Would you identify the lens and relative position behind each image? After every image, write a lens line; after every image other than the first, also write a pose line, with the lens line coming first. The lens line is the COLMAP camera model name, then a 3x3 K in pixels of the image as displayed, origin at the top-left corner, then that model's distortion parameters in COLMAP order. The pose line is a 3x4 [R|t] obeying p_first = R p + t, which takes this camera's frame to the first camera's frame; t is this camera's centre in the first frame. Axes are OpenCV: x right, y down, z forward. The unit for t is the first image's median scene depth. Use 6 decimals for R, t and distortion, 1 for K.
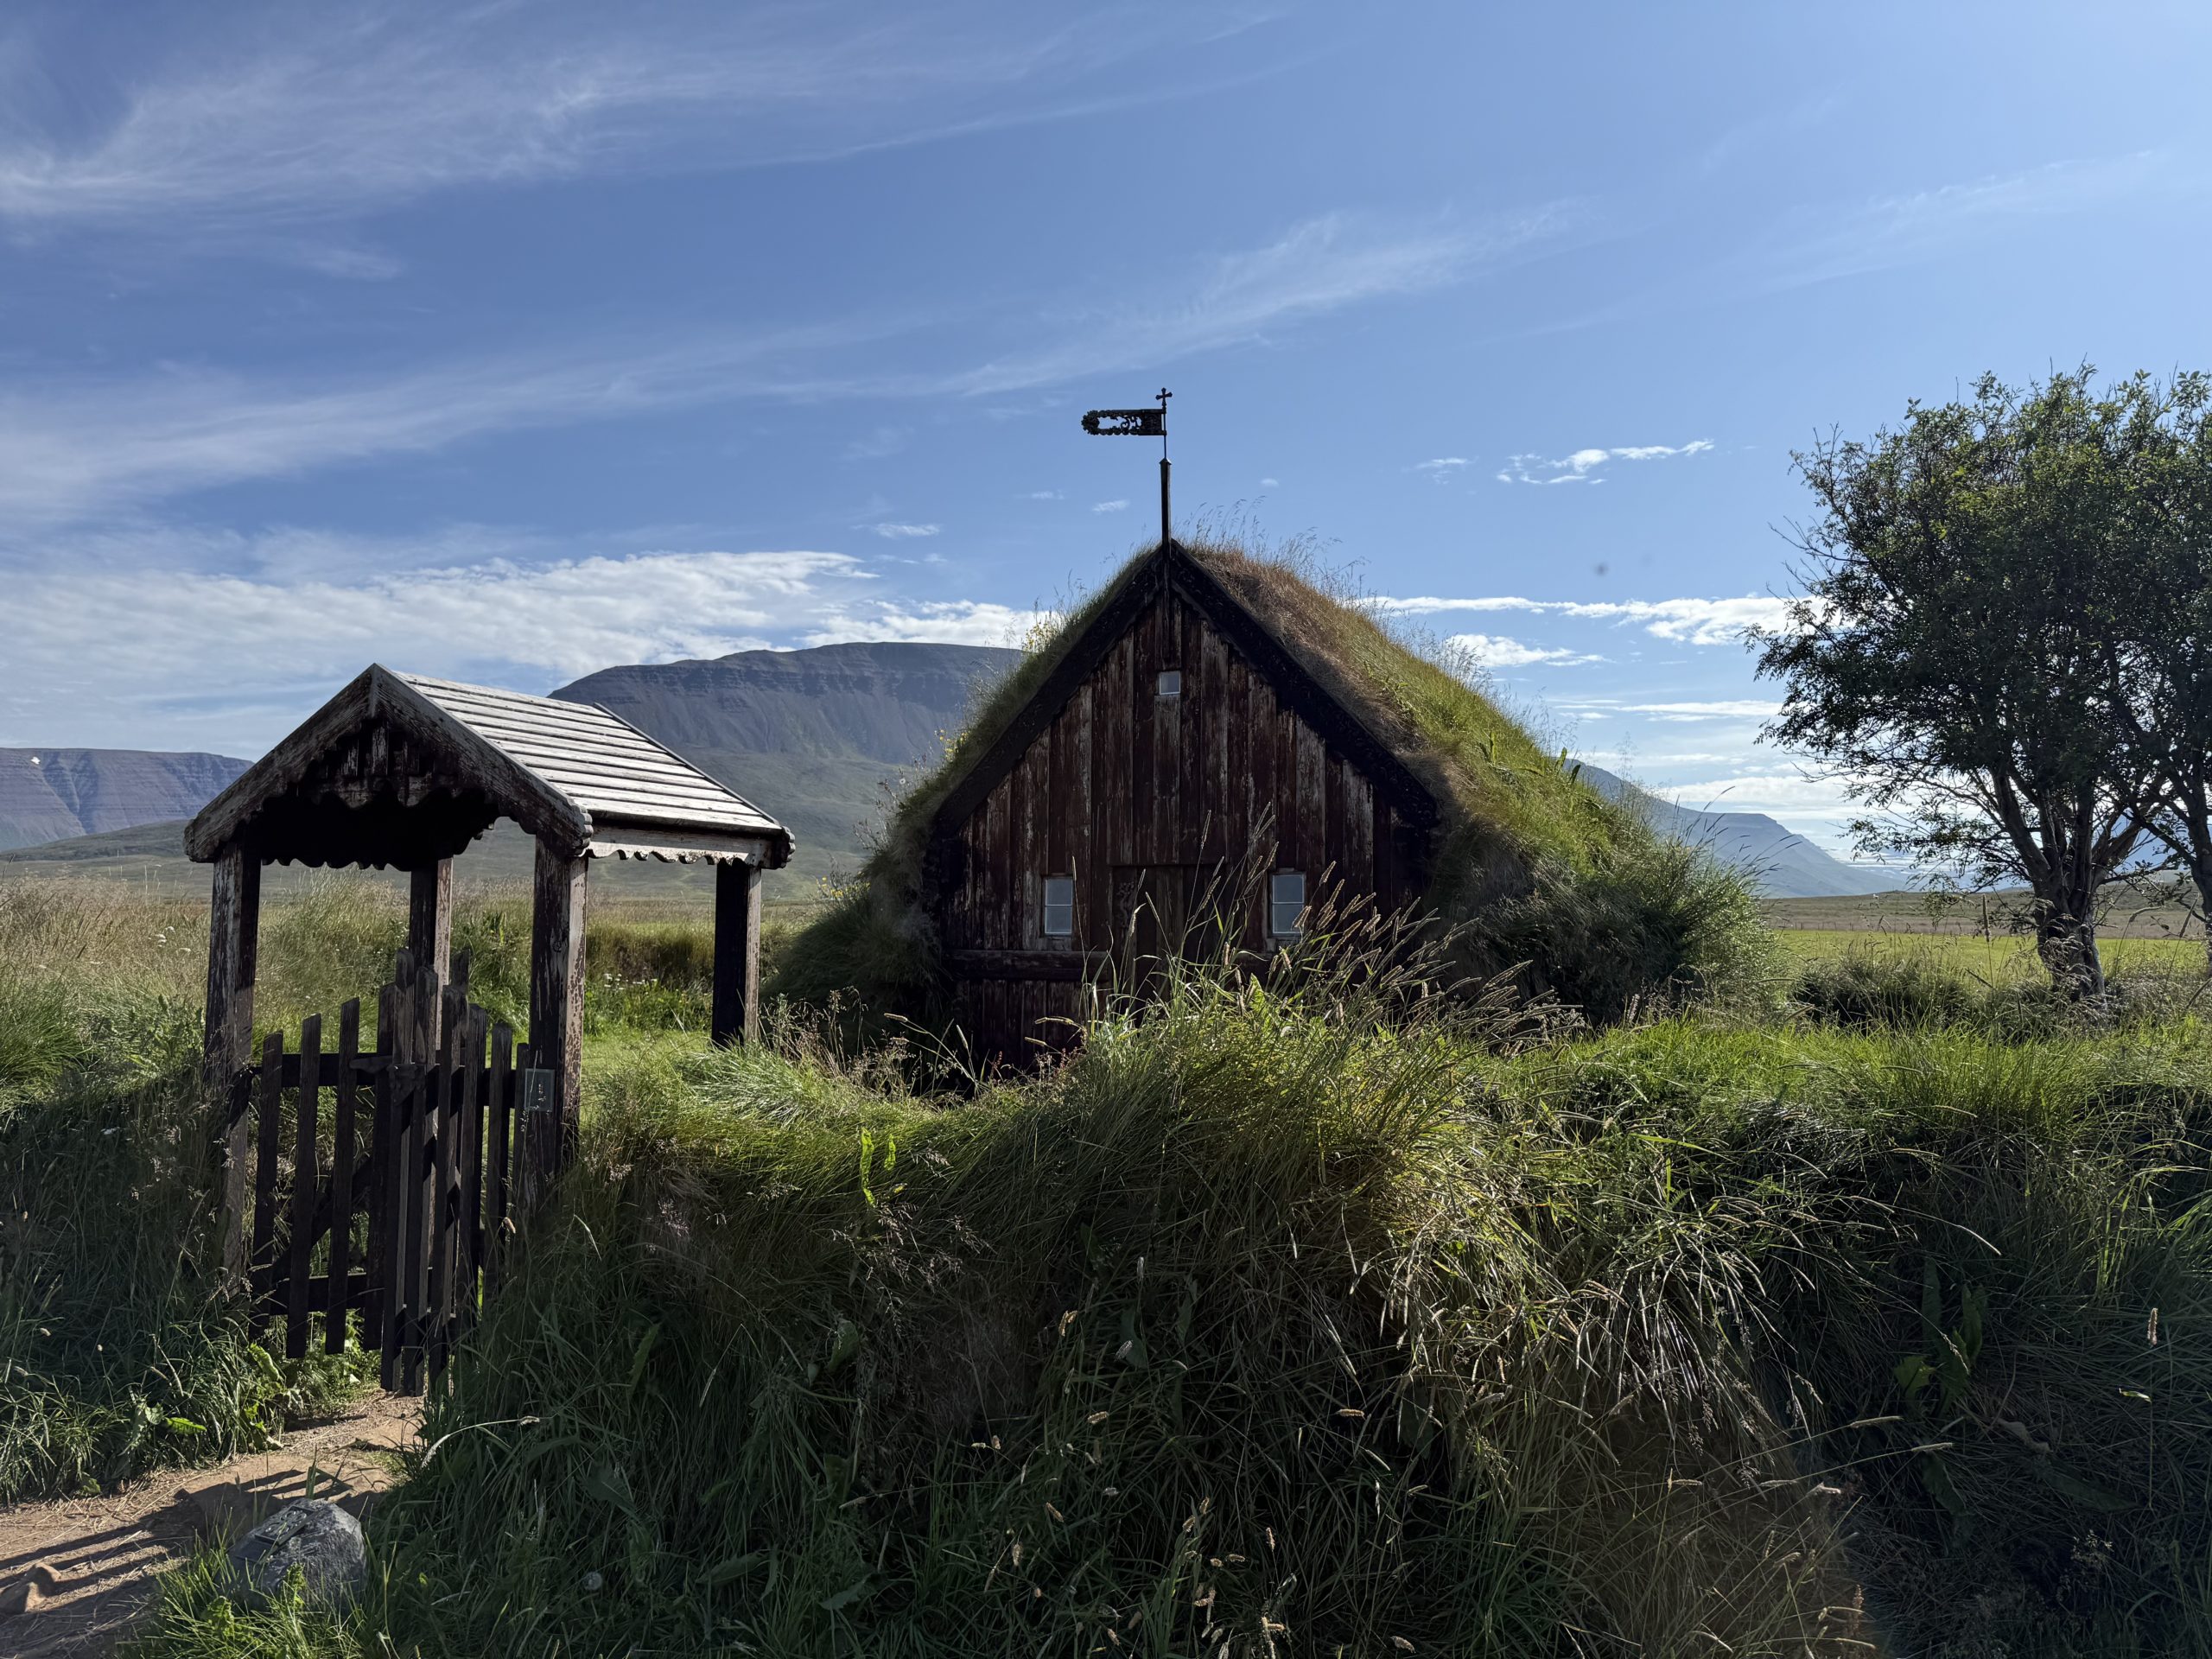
lens RADIAL K [[1547.3, 0, 1105.4], [0, 1547.3, 849.9], [0, 0, 1]] dist [0.064335, -0.060392]
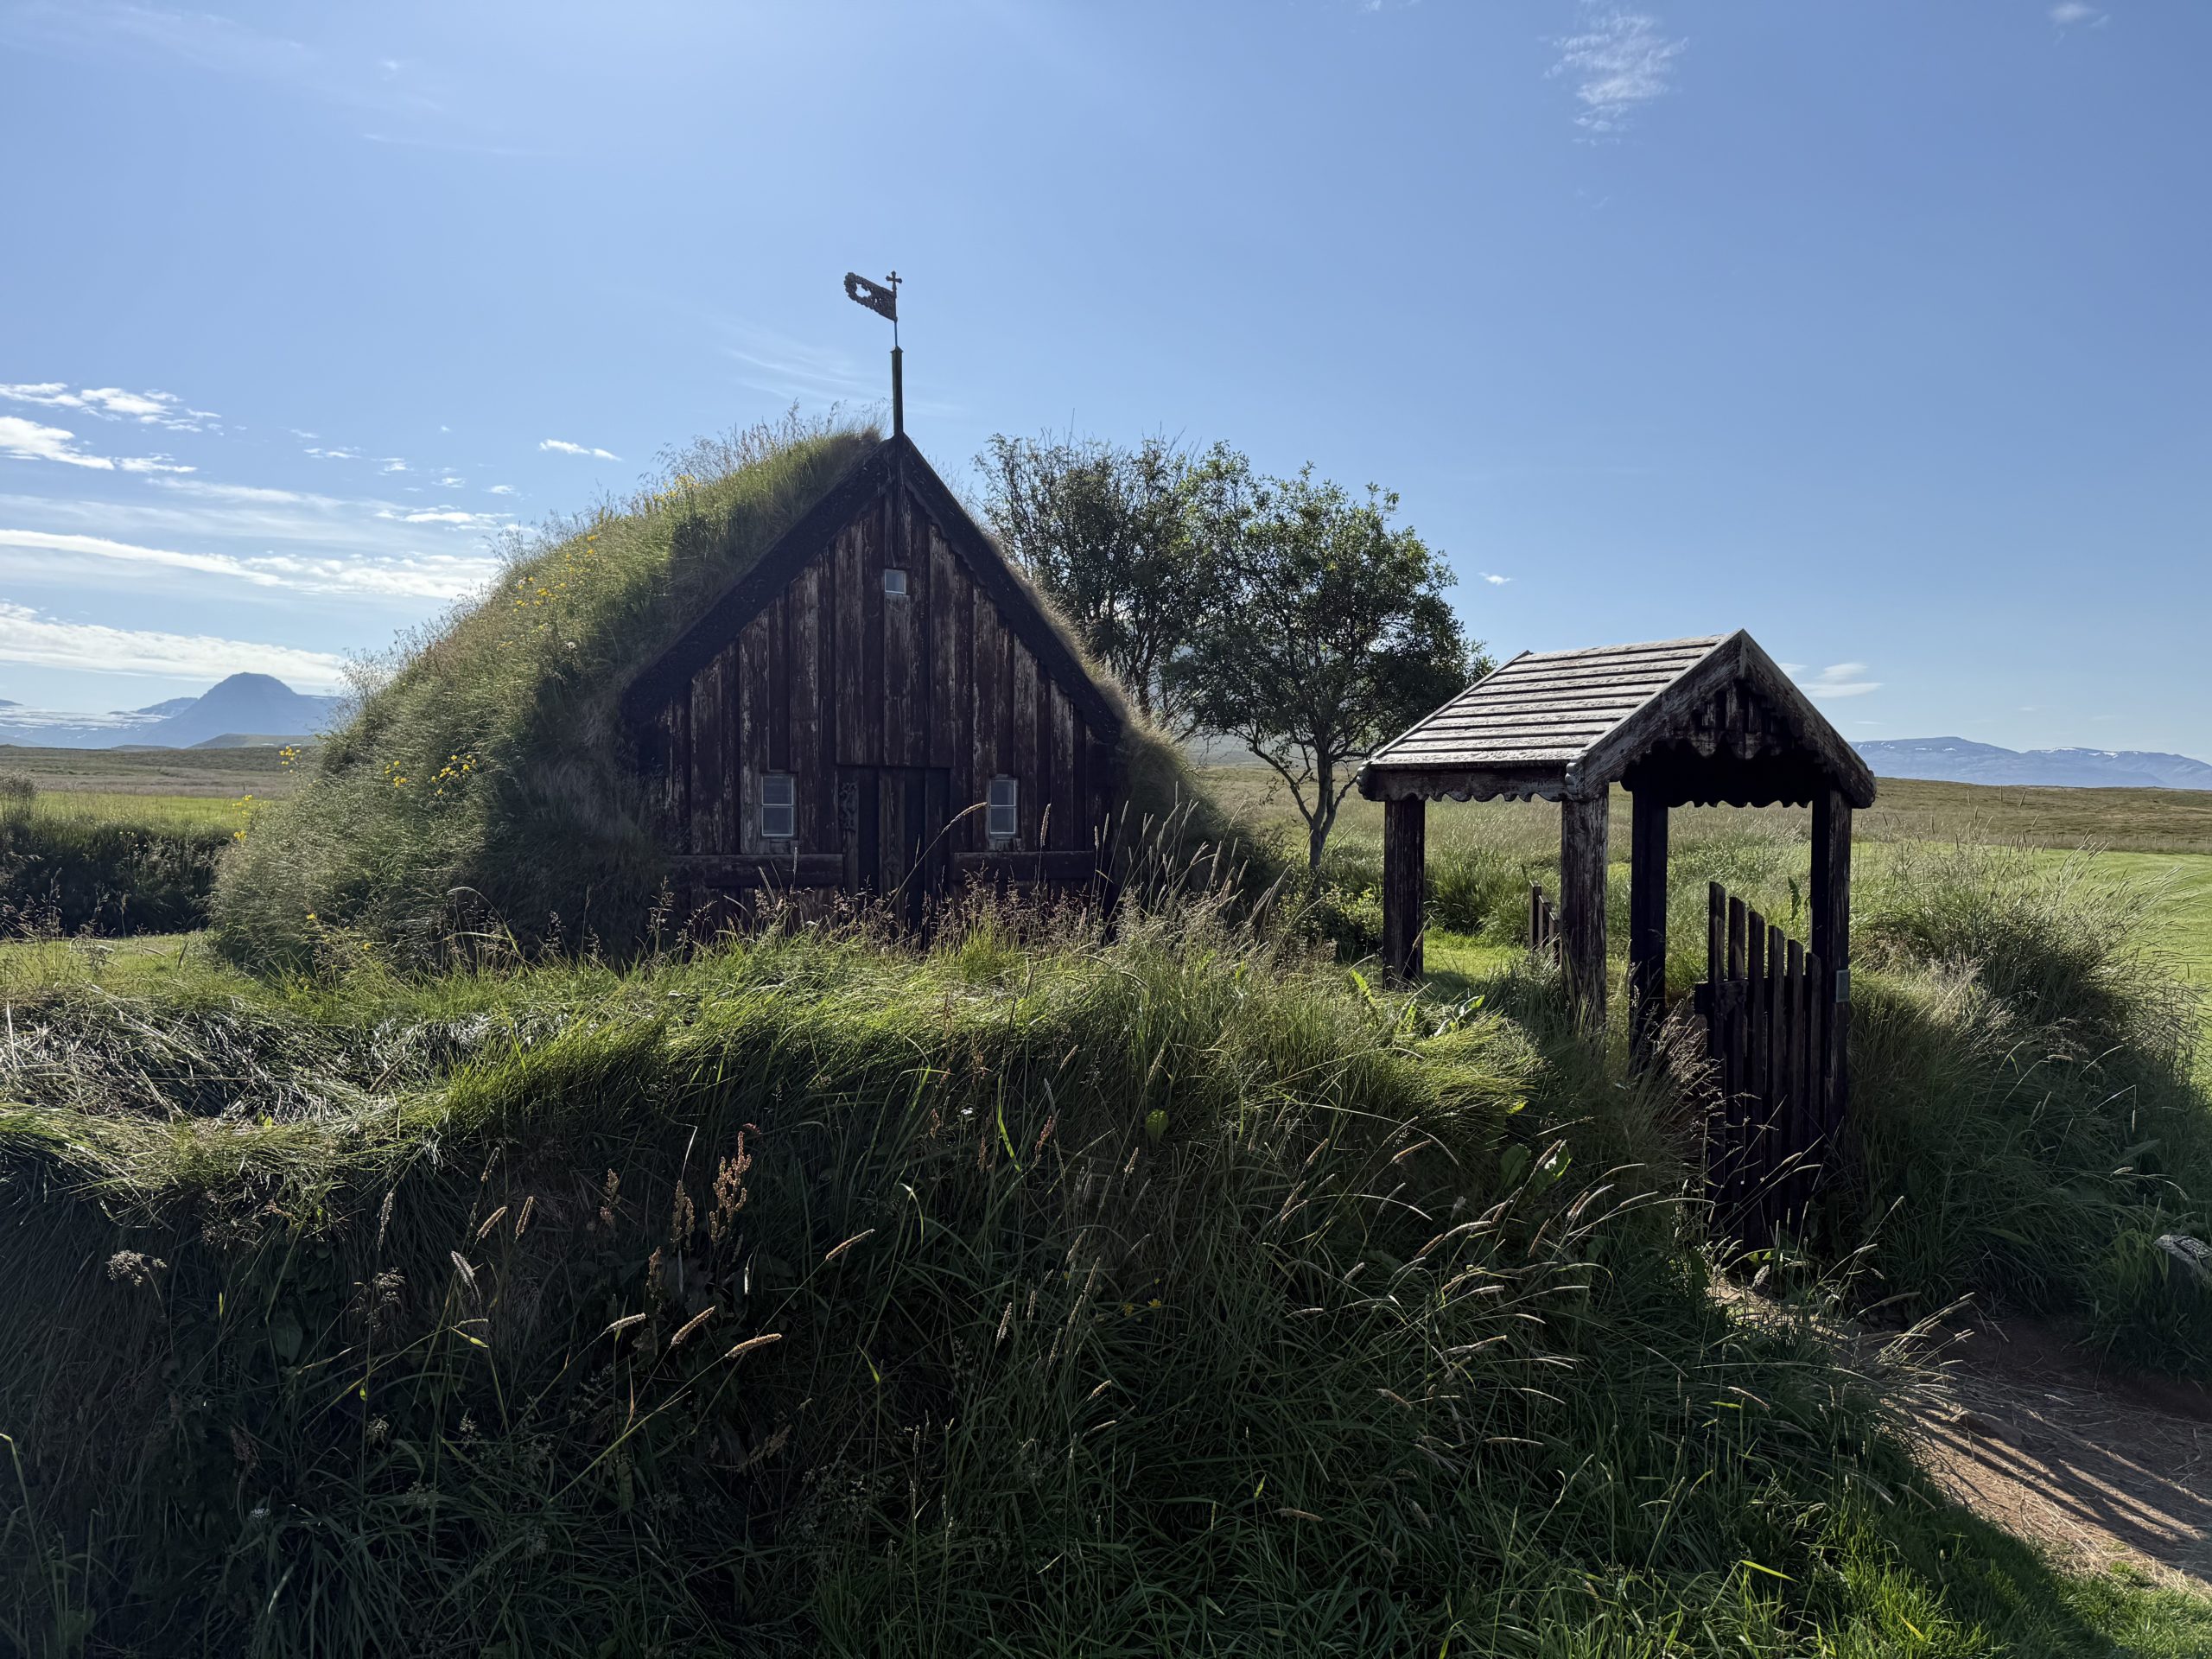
lens RADIAL K [[1547.3, 0, 1107.8], [0, 1547.3, 875.1], [0, 0, 1]] dist [0.064335, -0.060392]
pose [[0.452783, -0.037777, 0.890820, -0.801409], [-0.056431, 0.995885, 0.070915, 0.001002], [-0.889833, -0.082379, 0.448788, 0.426242]]
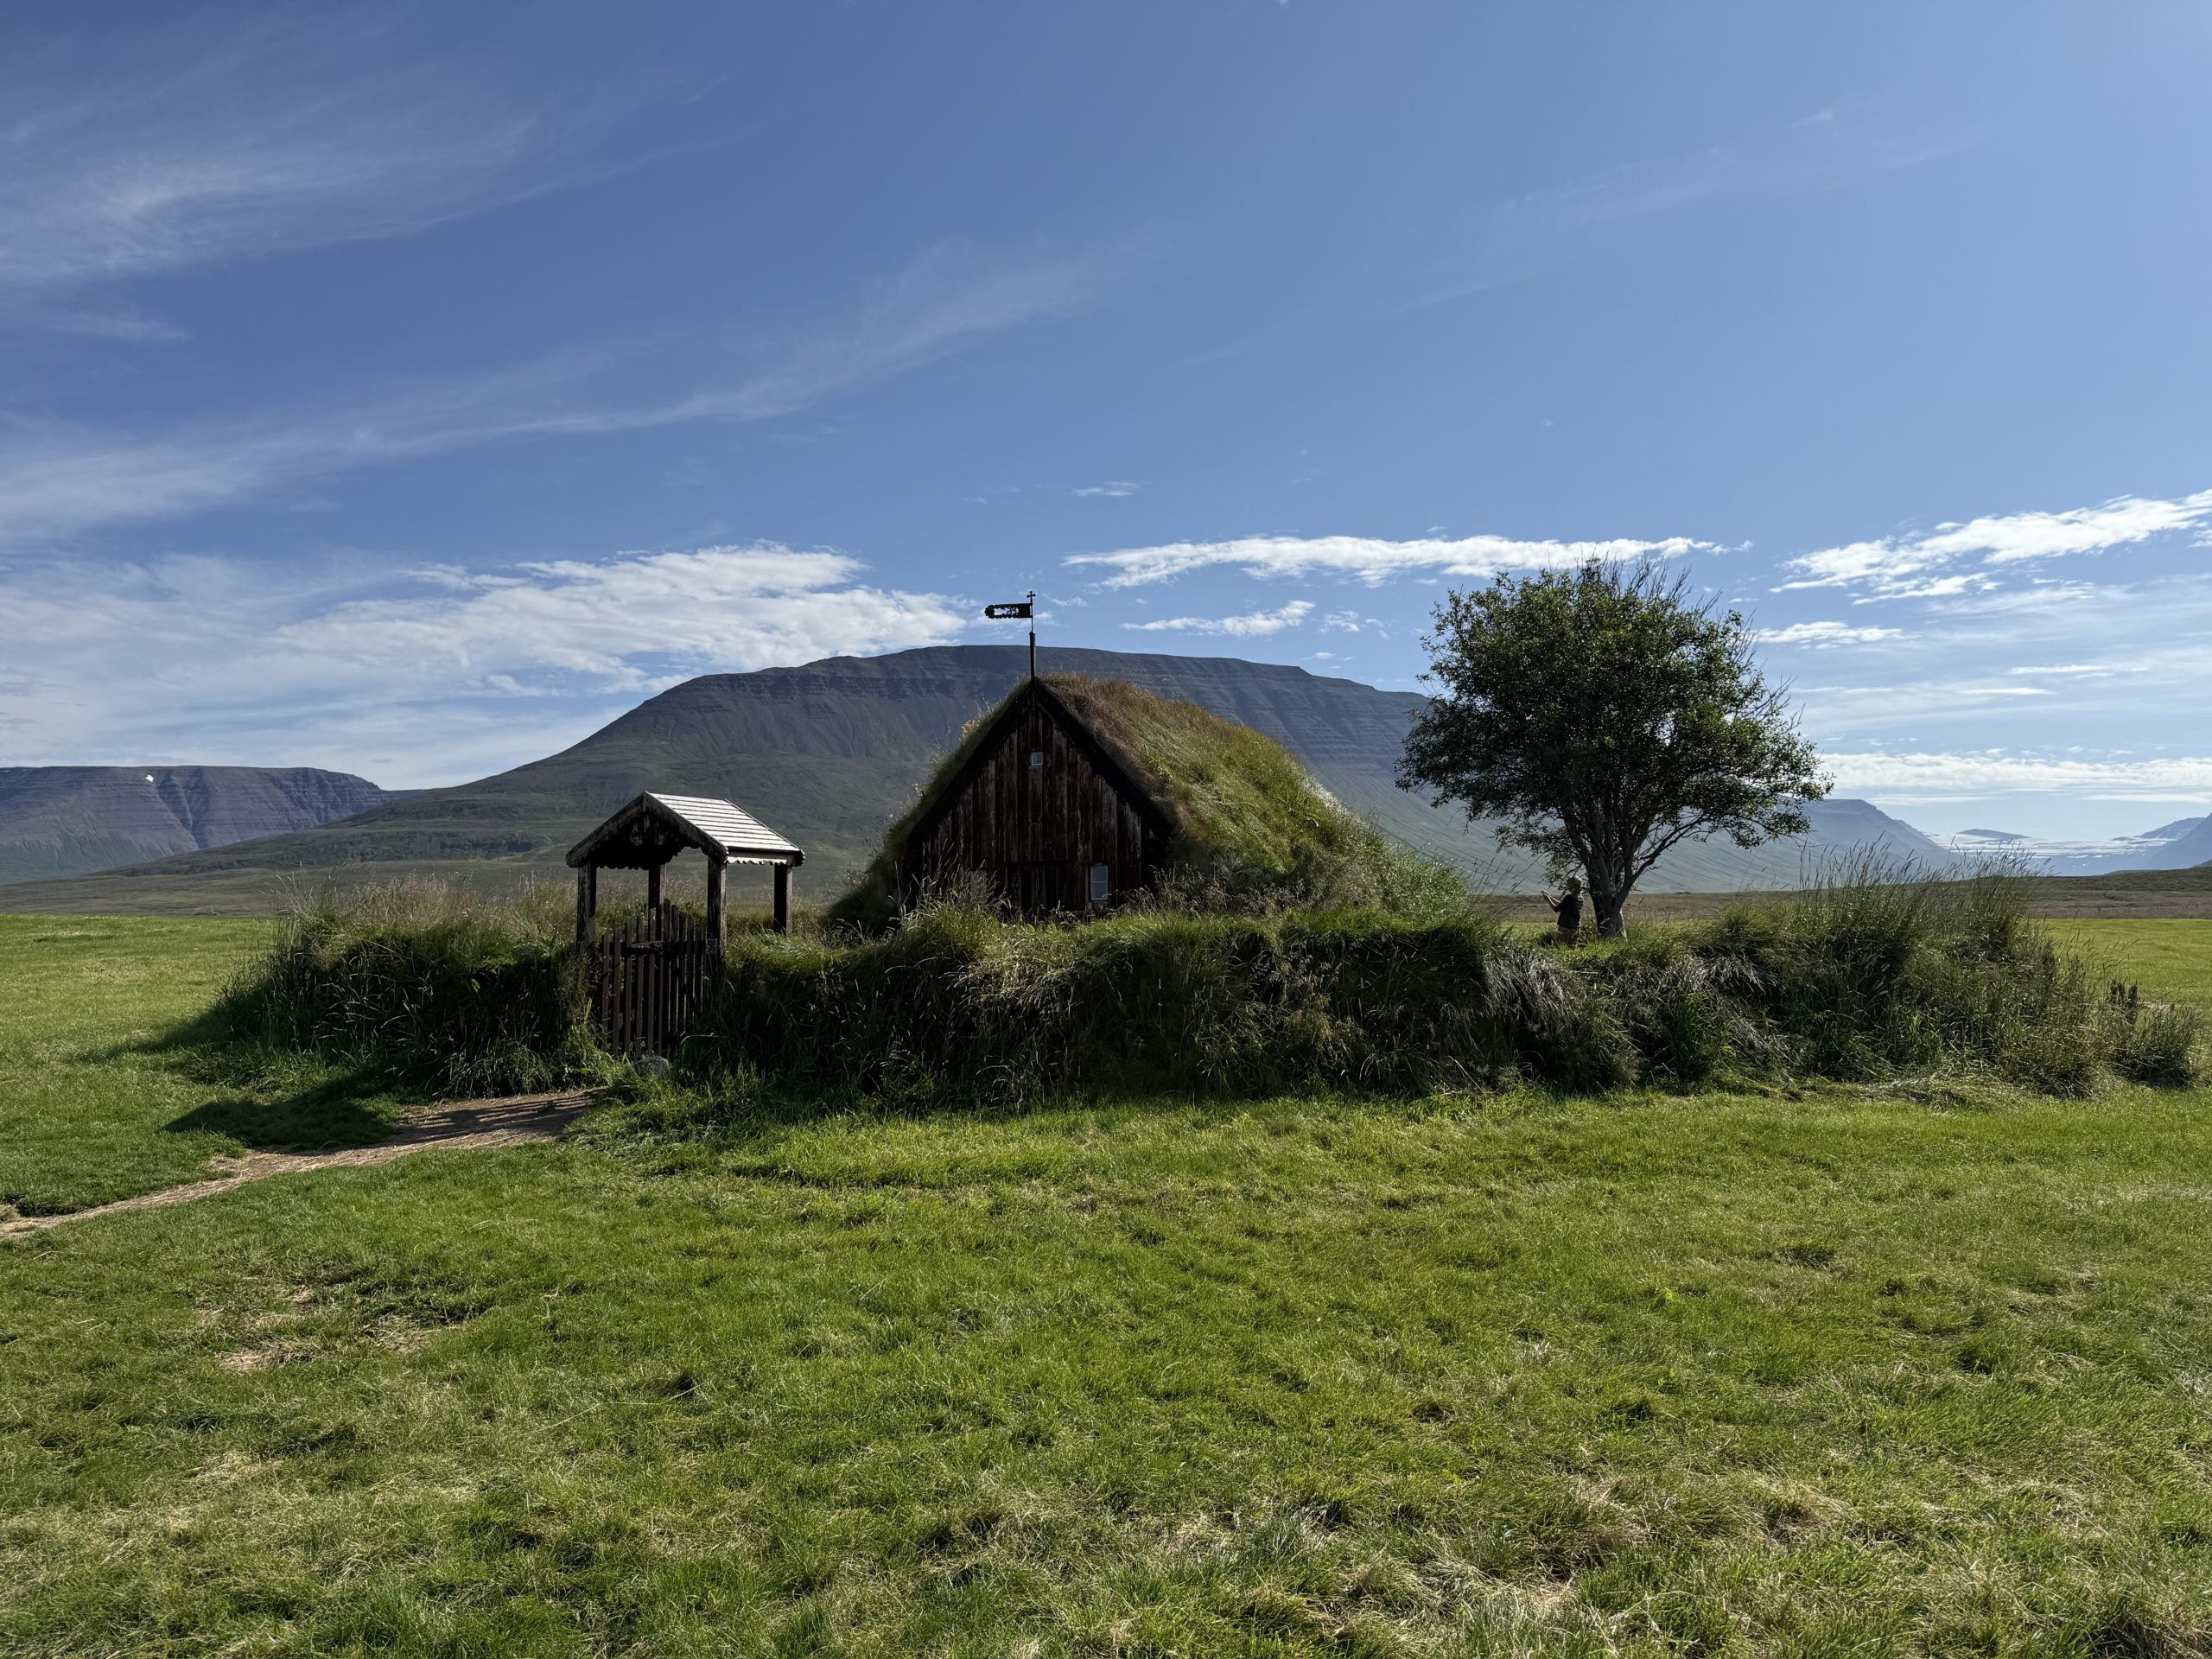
lens RADIAL K [[1547.3, 0, 1116.0], [0, 1547.3, 832.4], [0, 0, 1]] dist [0.064335, -0.060392]
pose [[0.998761, -0.016859, -0.046811, 0.215463], [0.016373, 0.999808, -0.010727, -0.003857], [0.046983, 0.009947, 0.998846, -0.759810]]
